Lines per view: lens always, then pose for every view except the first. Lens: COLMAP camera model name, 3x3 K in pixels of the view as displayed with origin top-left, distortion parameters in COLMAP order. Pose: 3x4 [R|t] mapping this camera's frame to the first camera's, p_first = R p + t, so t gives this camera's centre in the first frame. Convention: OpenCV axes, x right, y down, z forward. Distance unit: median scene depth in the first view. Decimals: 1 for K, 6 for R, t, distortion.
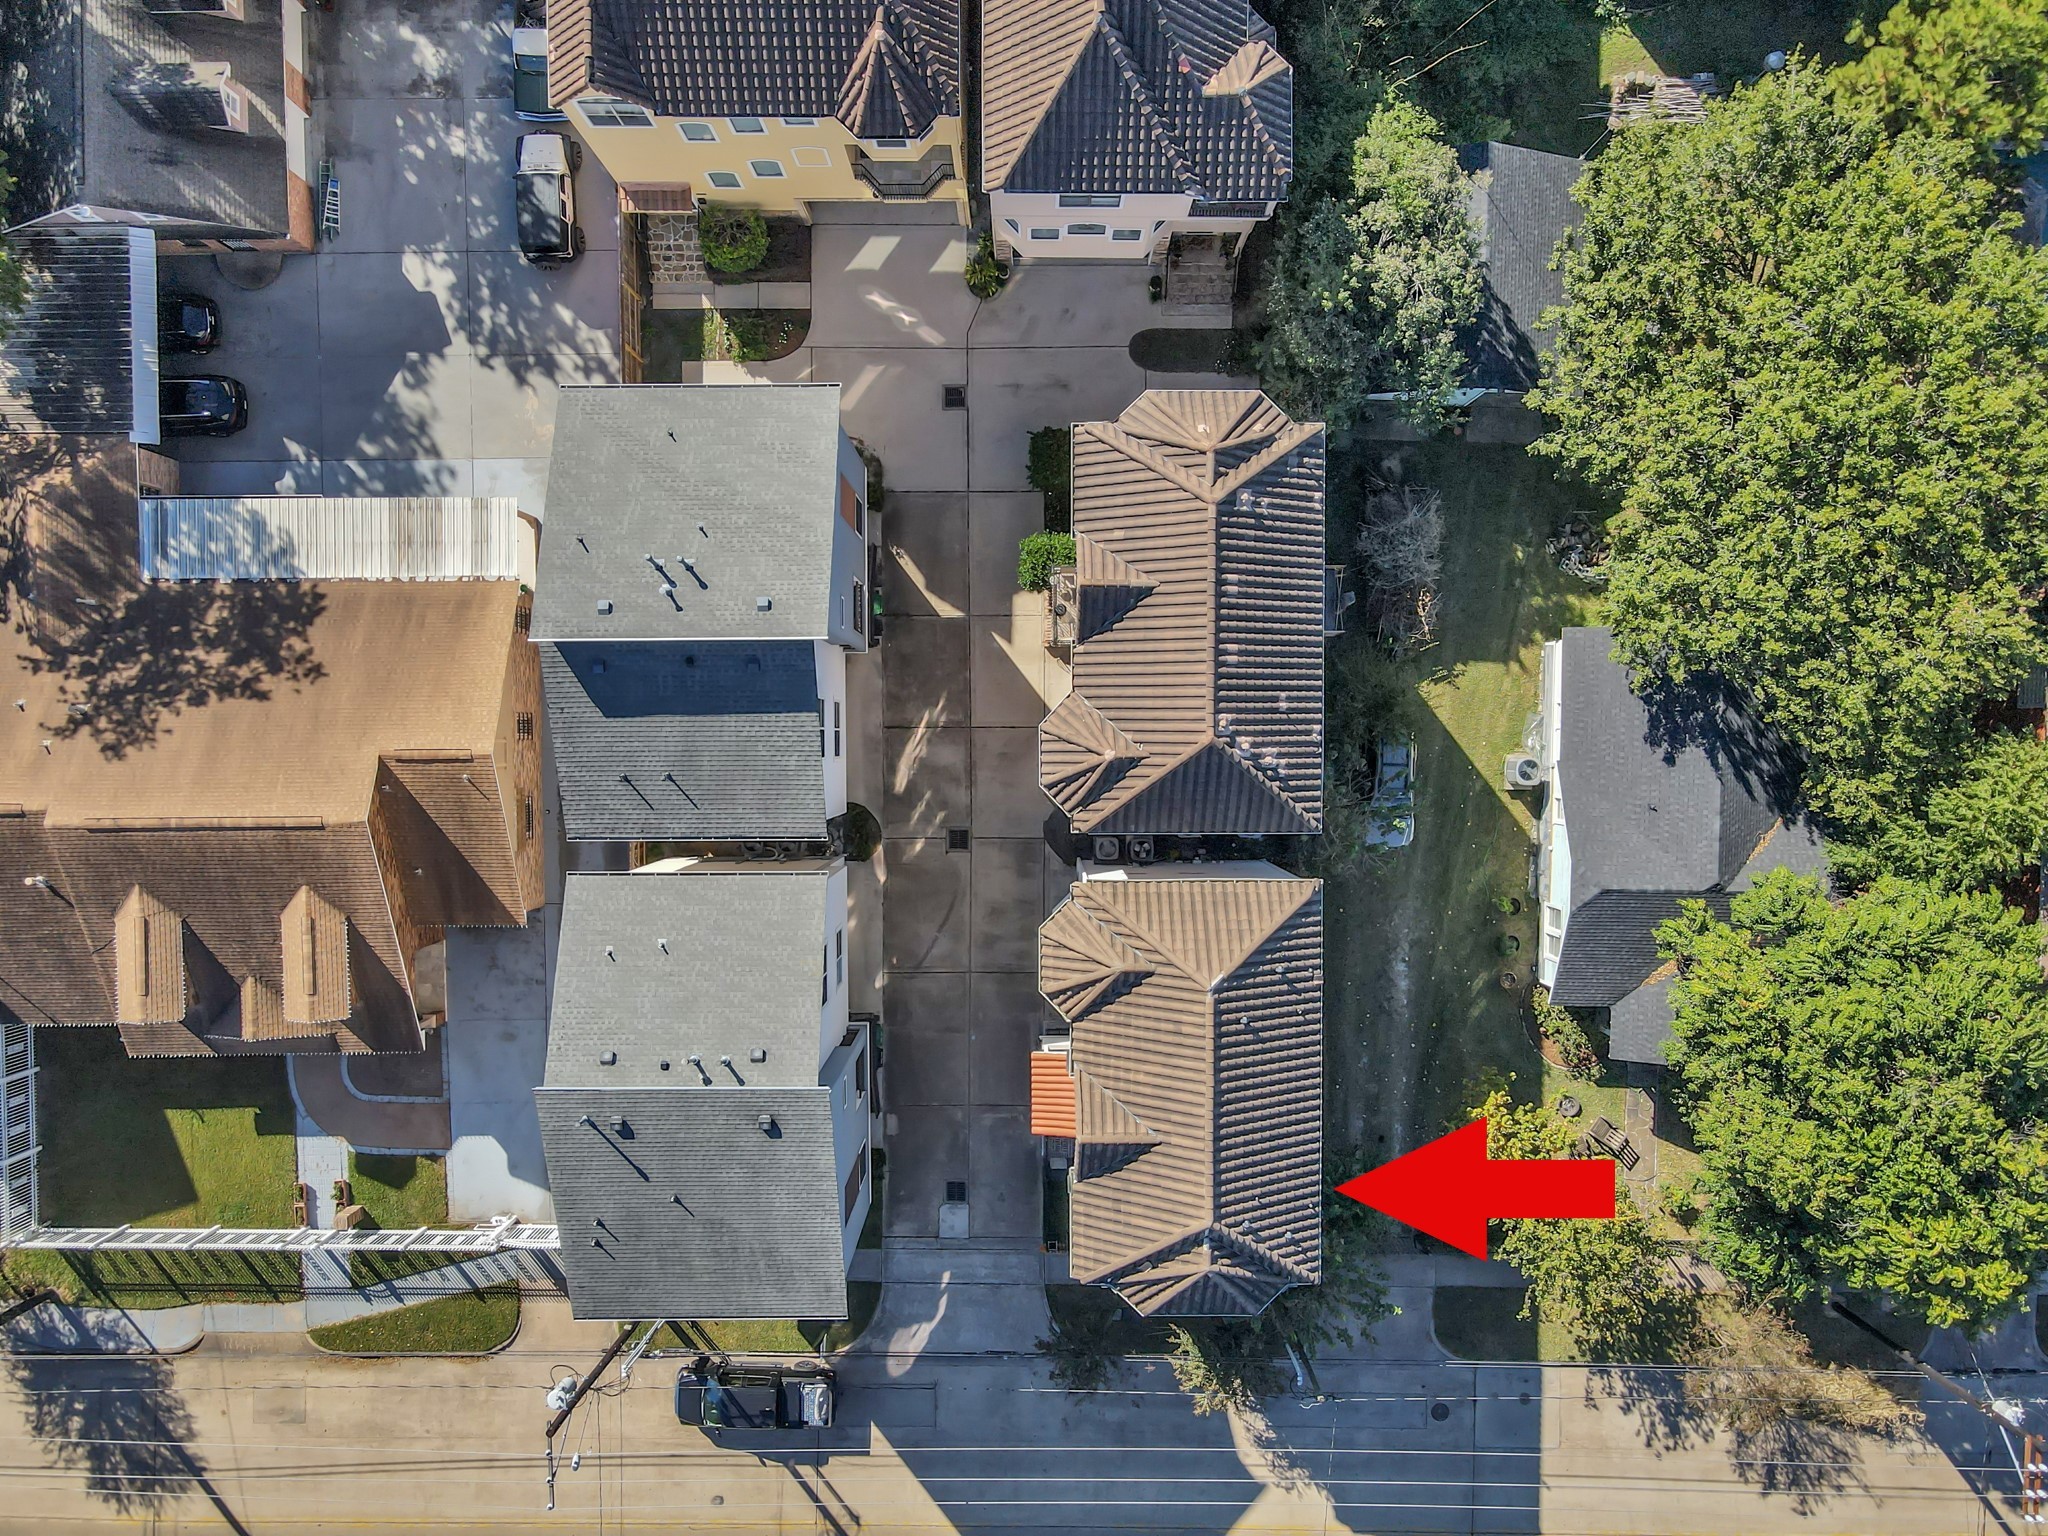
lens RADIAL K [[1500.5, 0, 1024.0], [0, 1500.5, 768.0], [0, 0, 1]] dist [-0.002900, -0.000640]
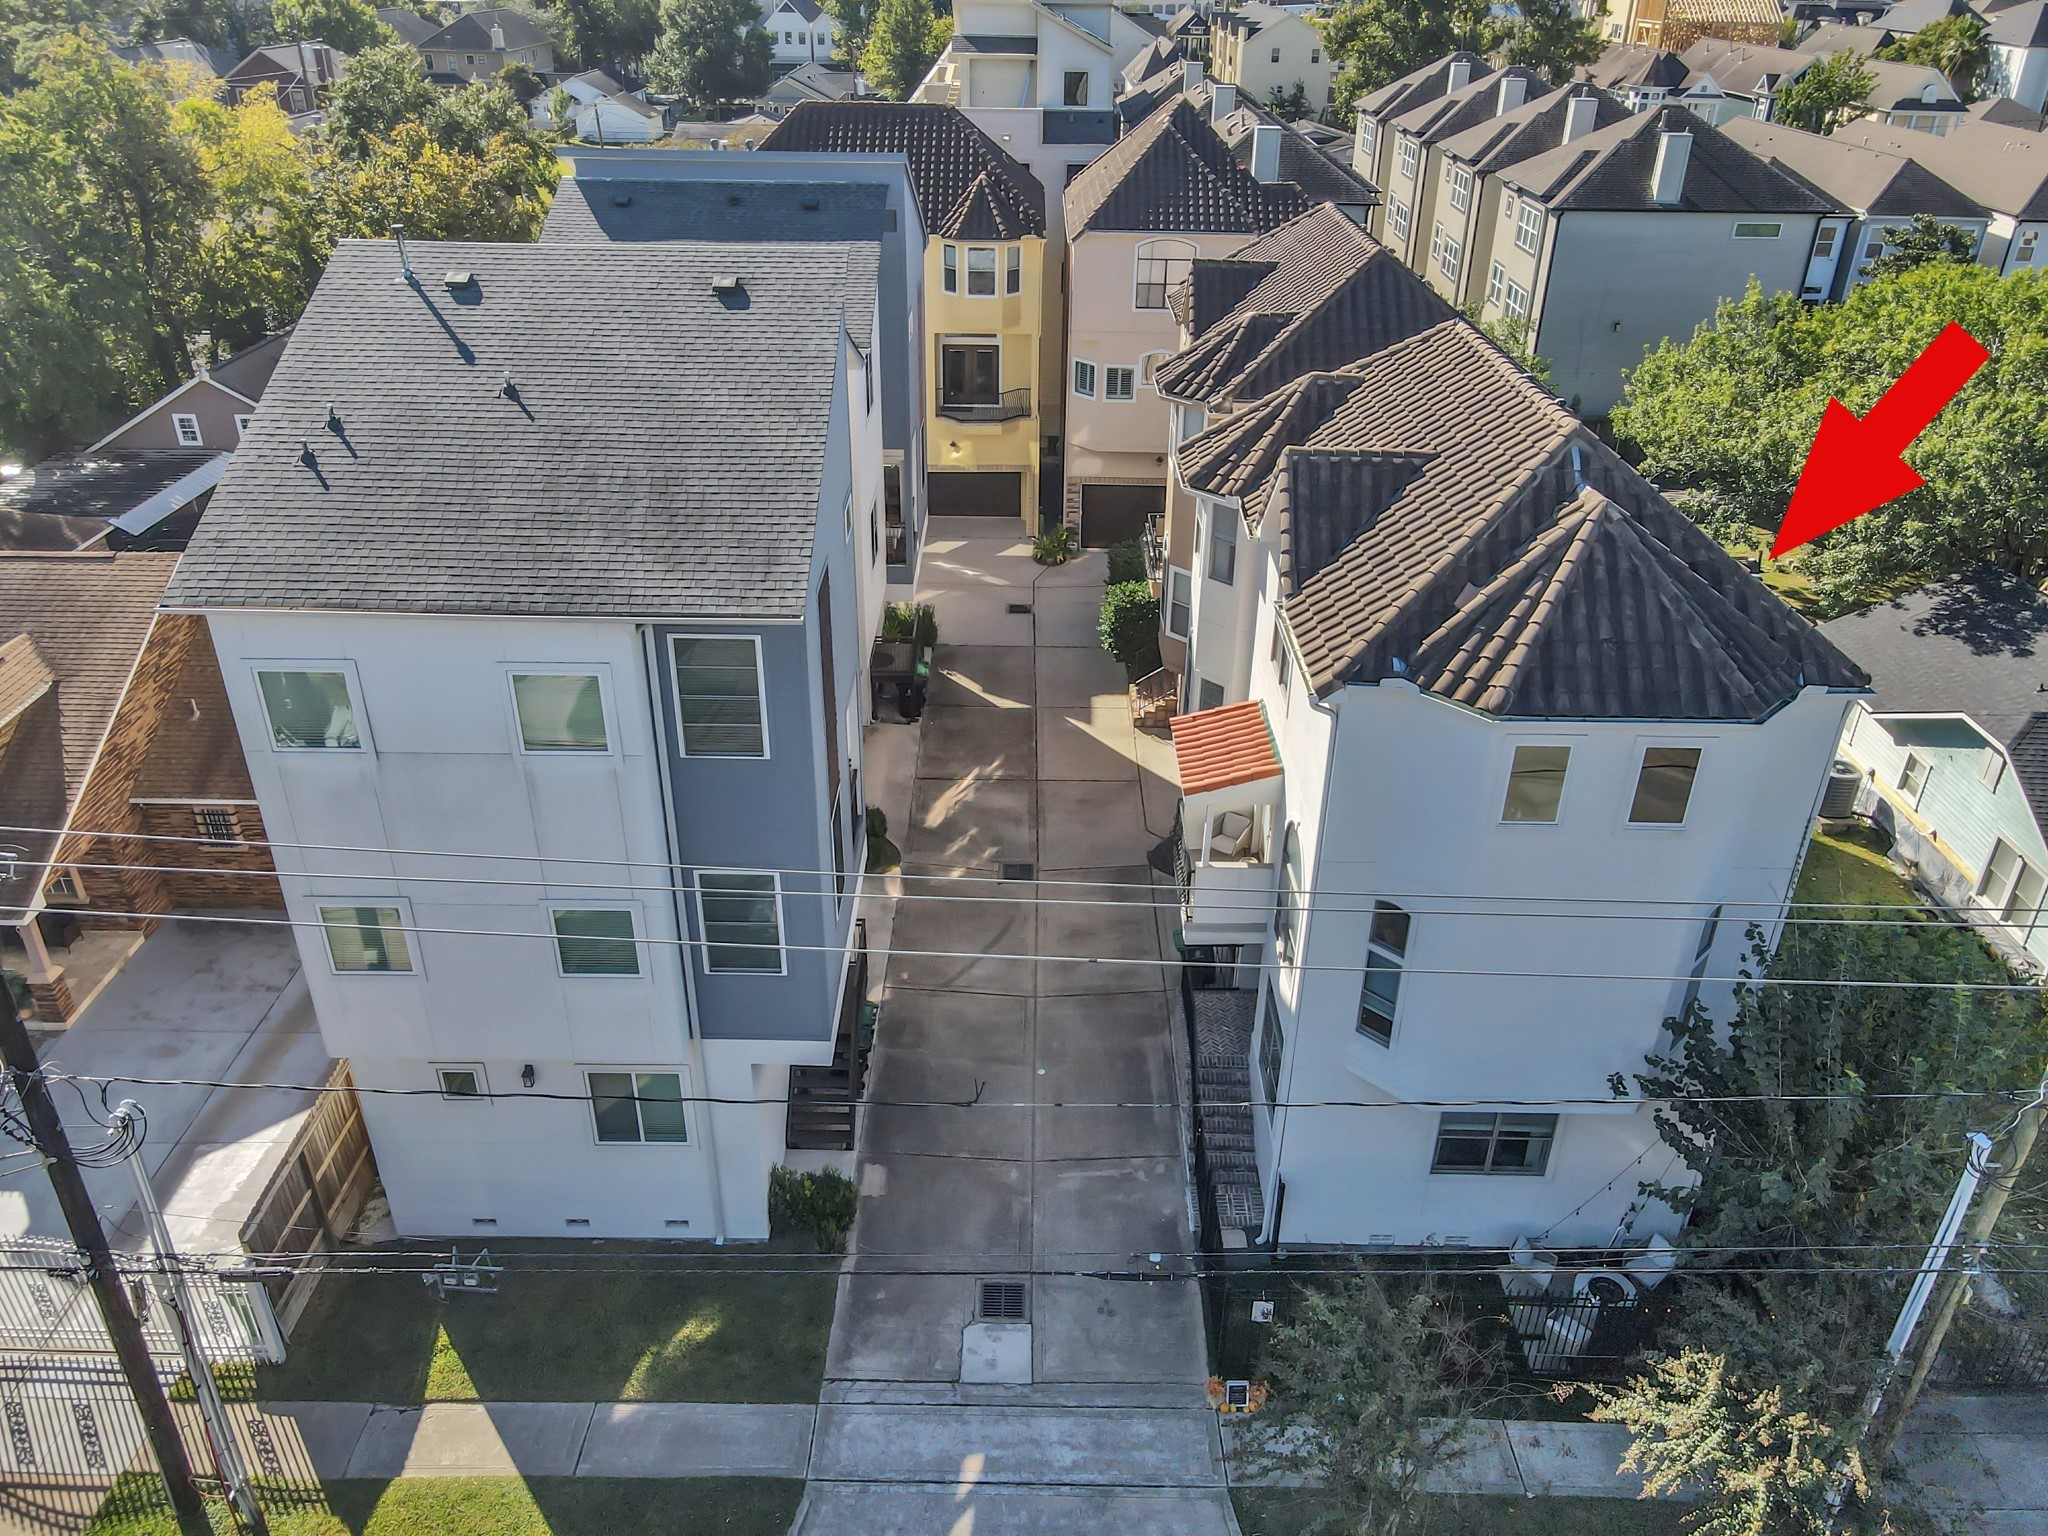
lens RADIAL K [[1500.5, 0, 1024.0], [0, 1500.5, 768.0], [0, 0, 1]] dist [-0.002900, -0.000640]
pose [[0.999830, 0.018434, 0.001008, -0.042691], [-0.007539, 0.457513, -0.889171, 0.605063], [-0.016852, 0.889012, 0.457574, 0.668078]]
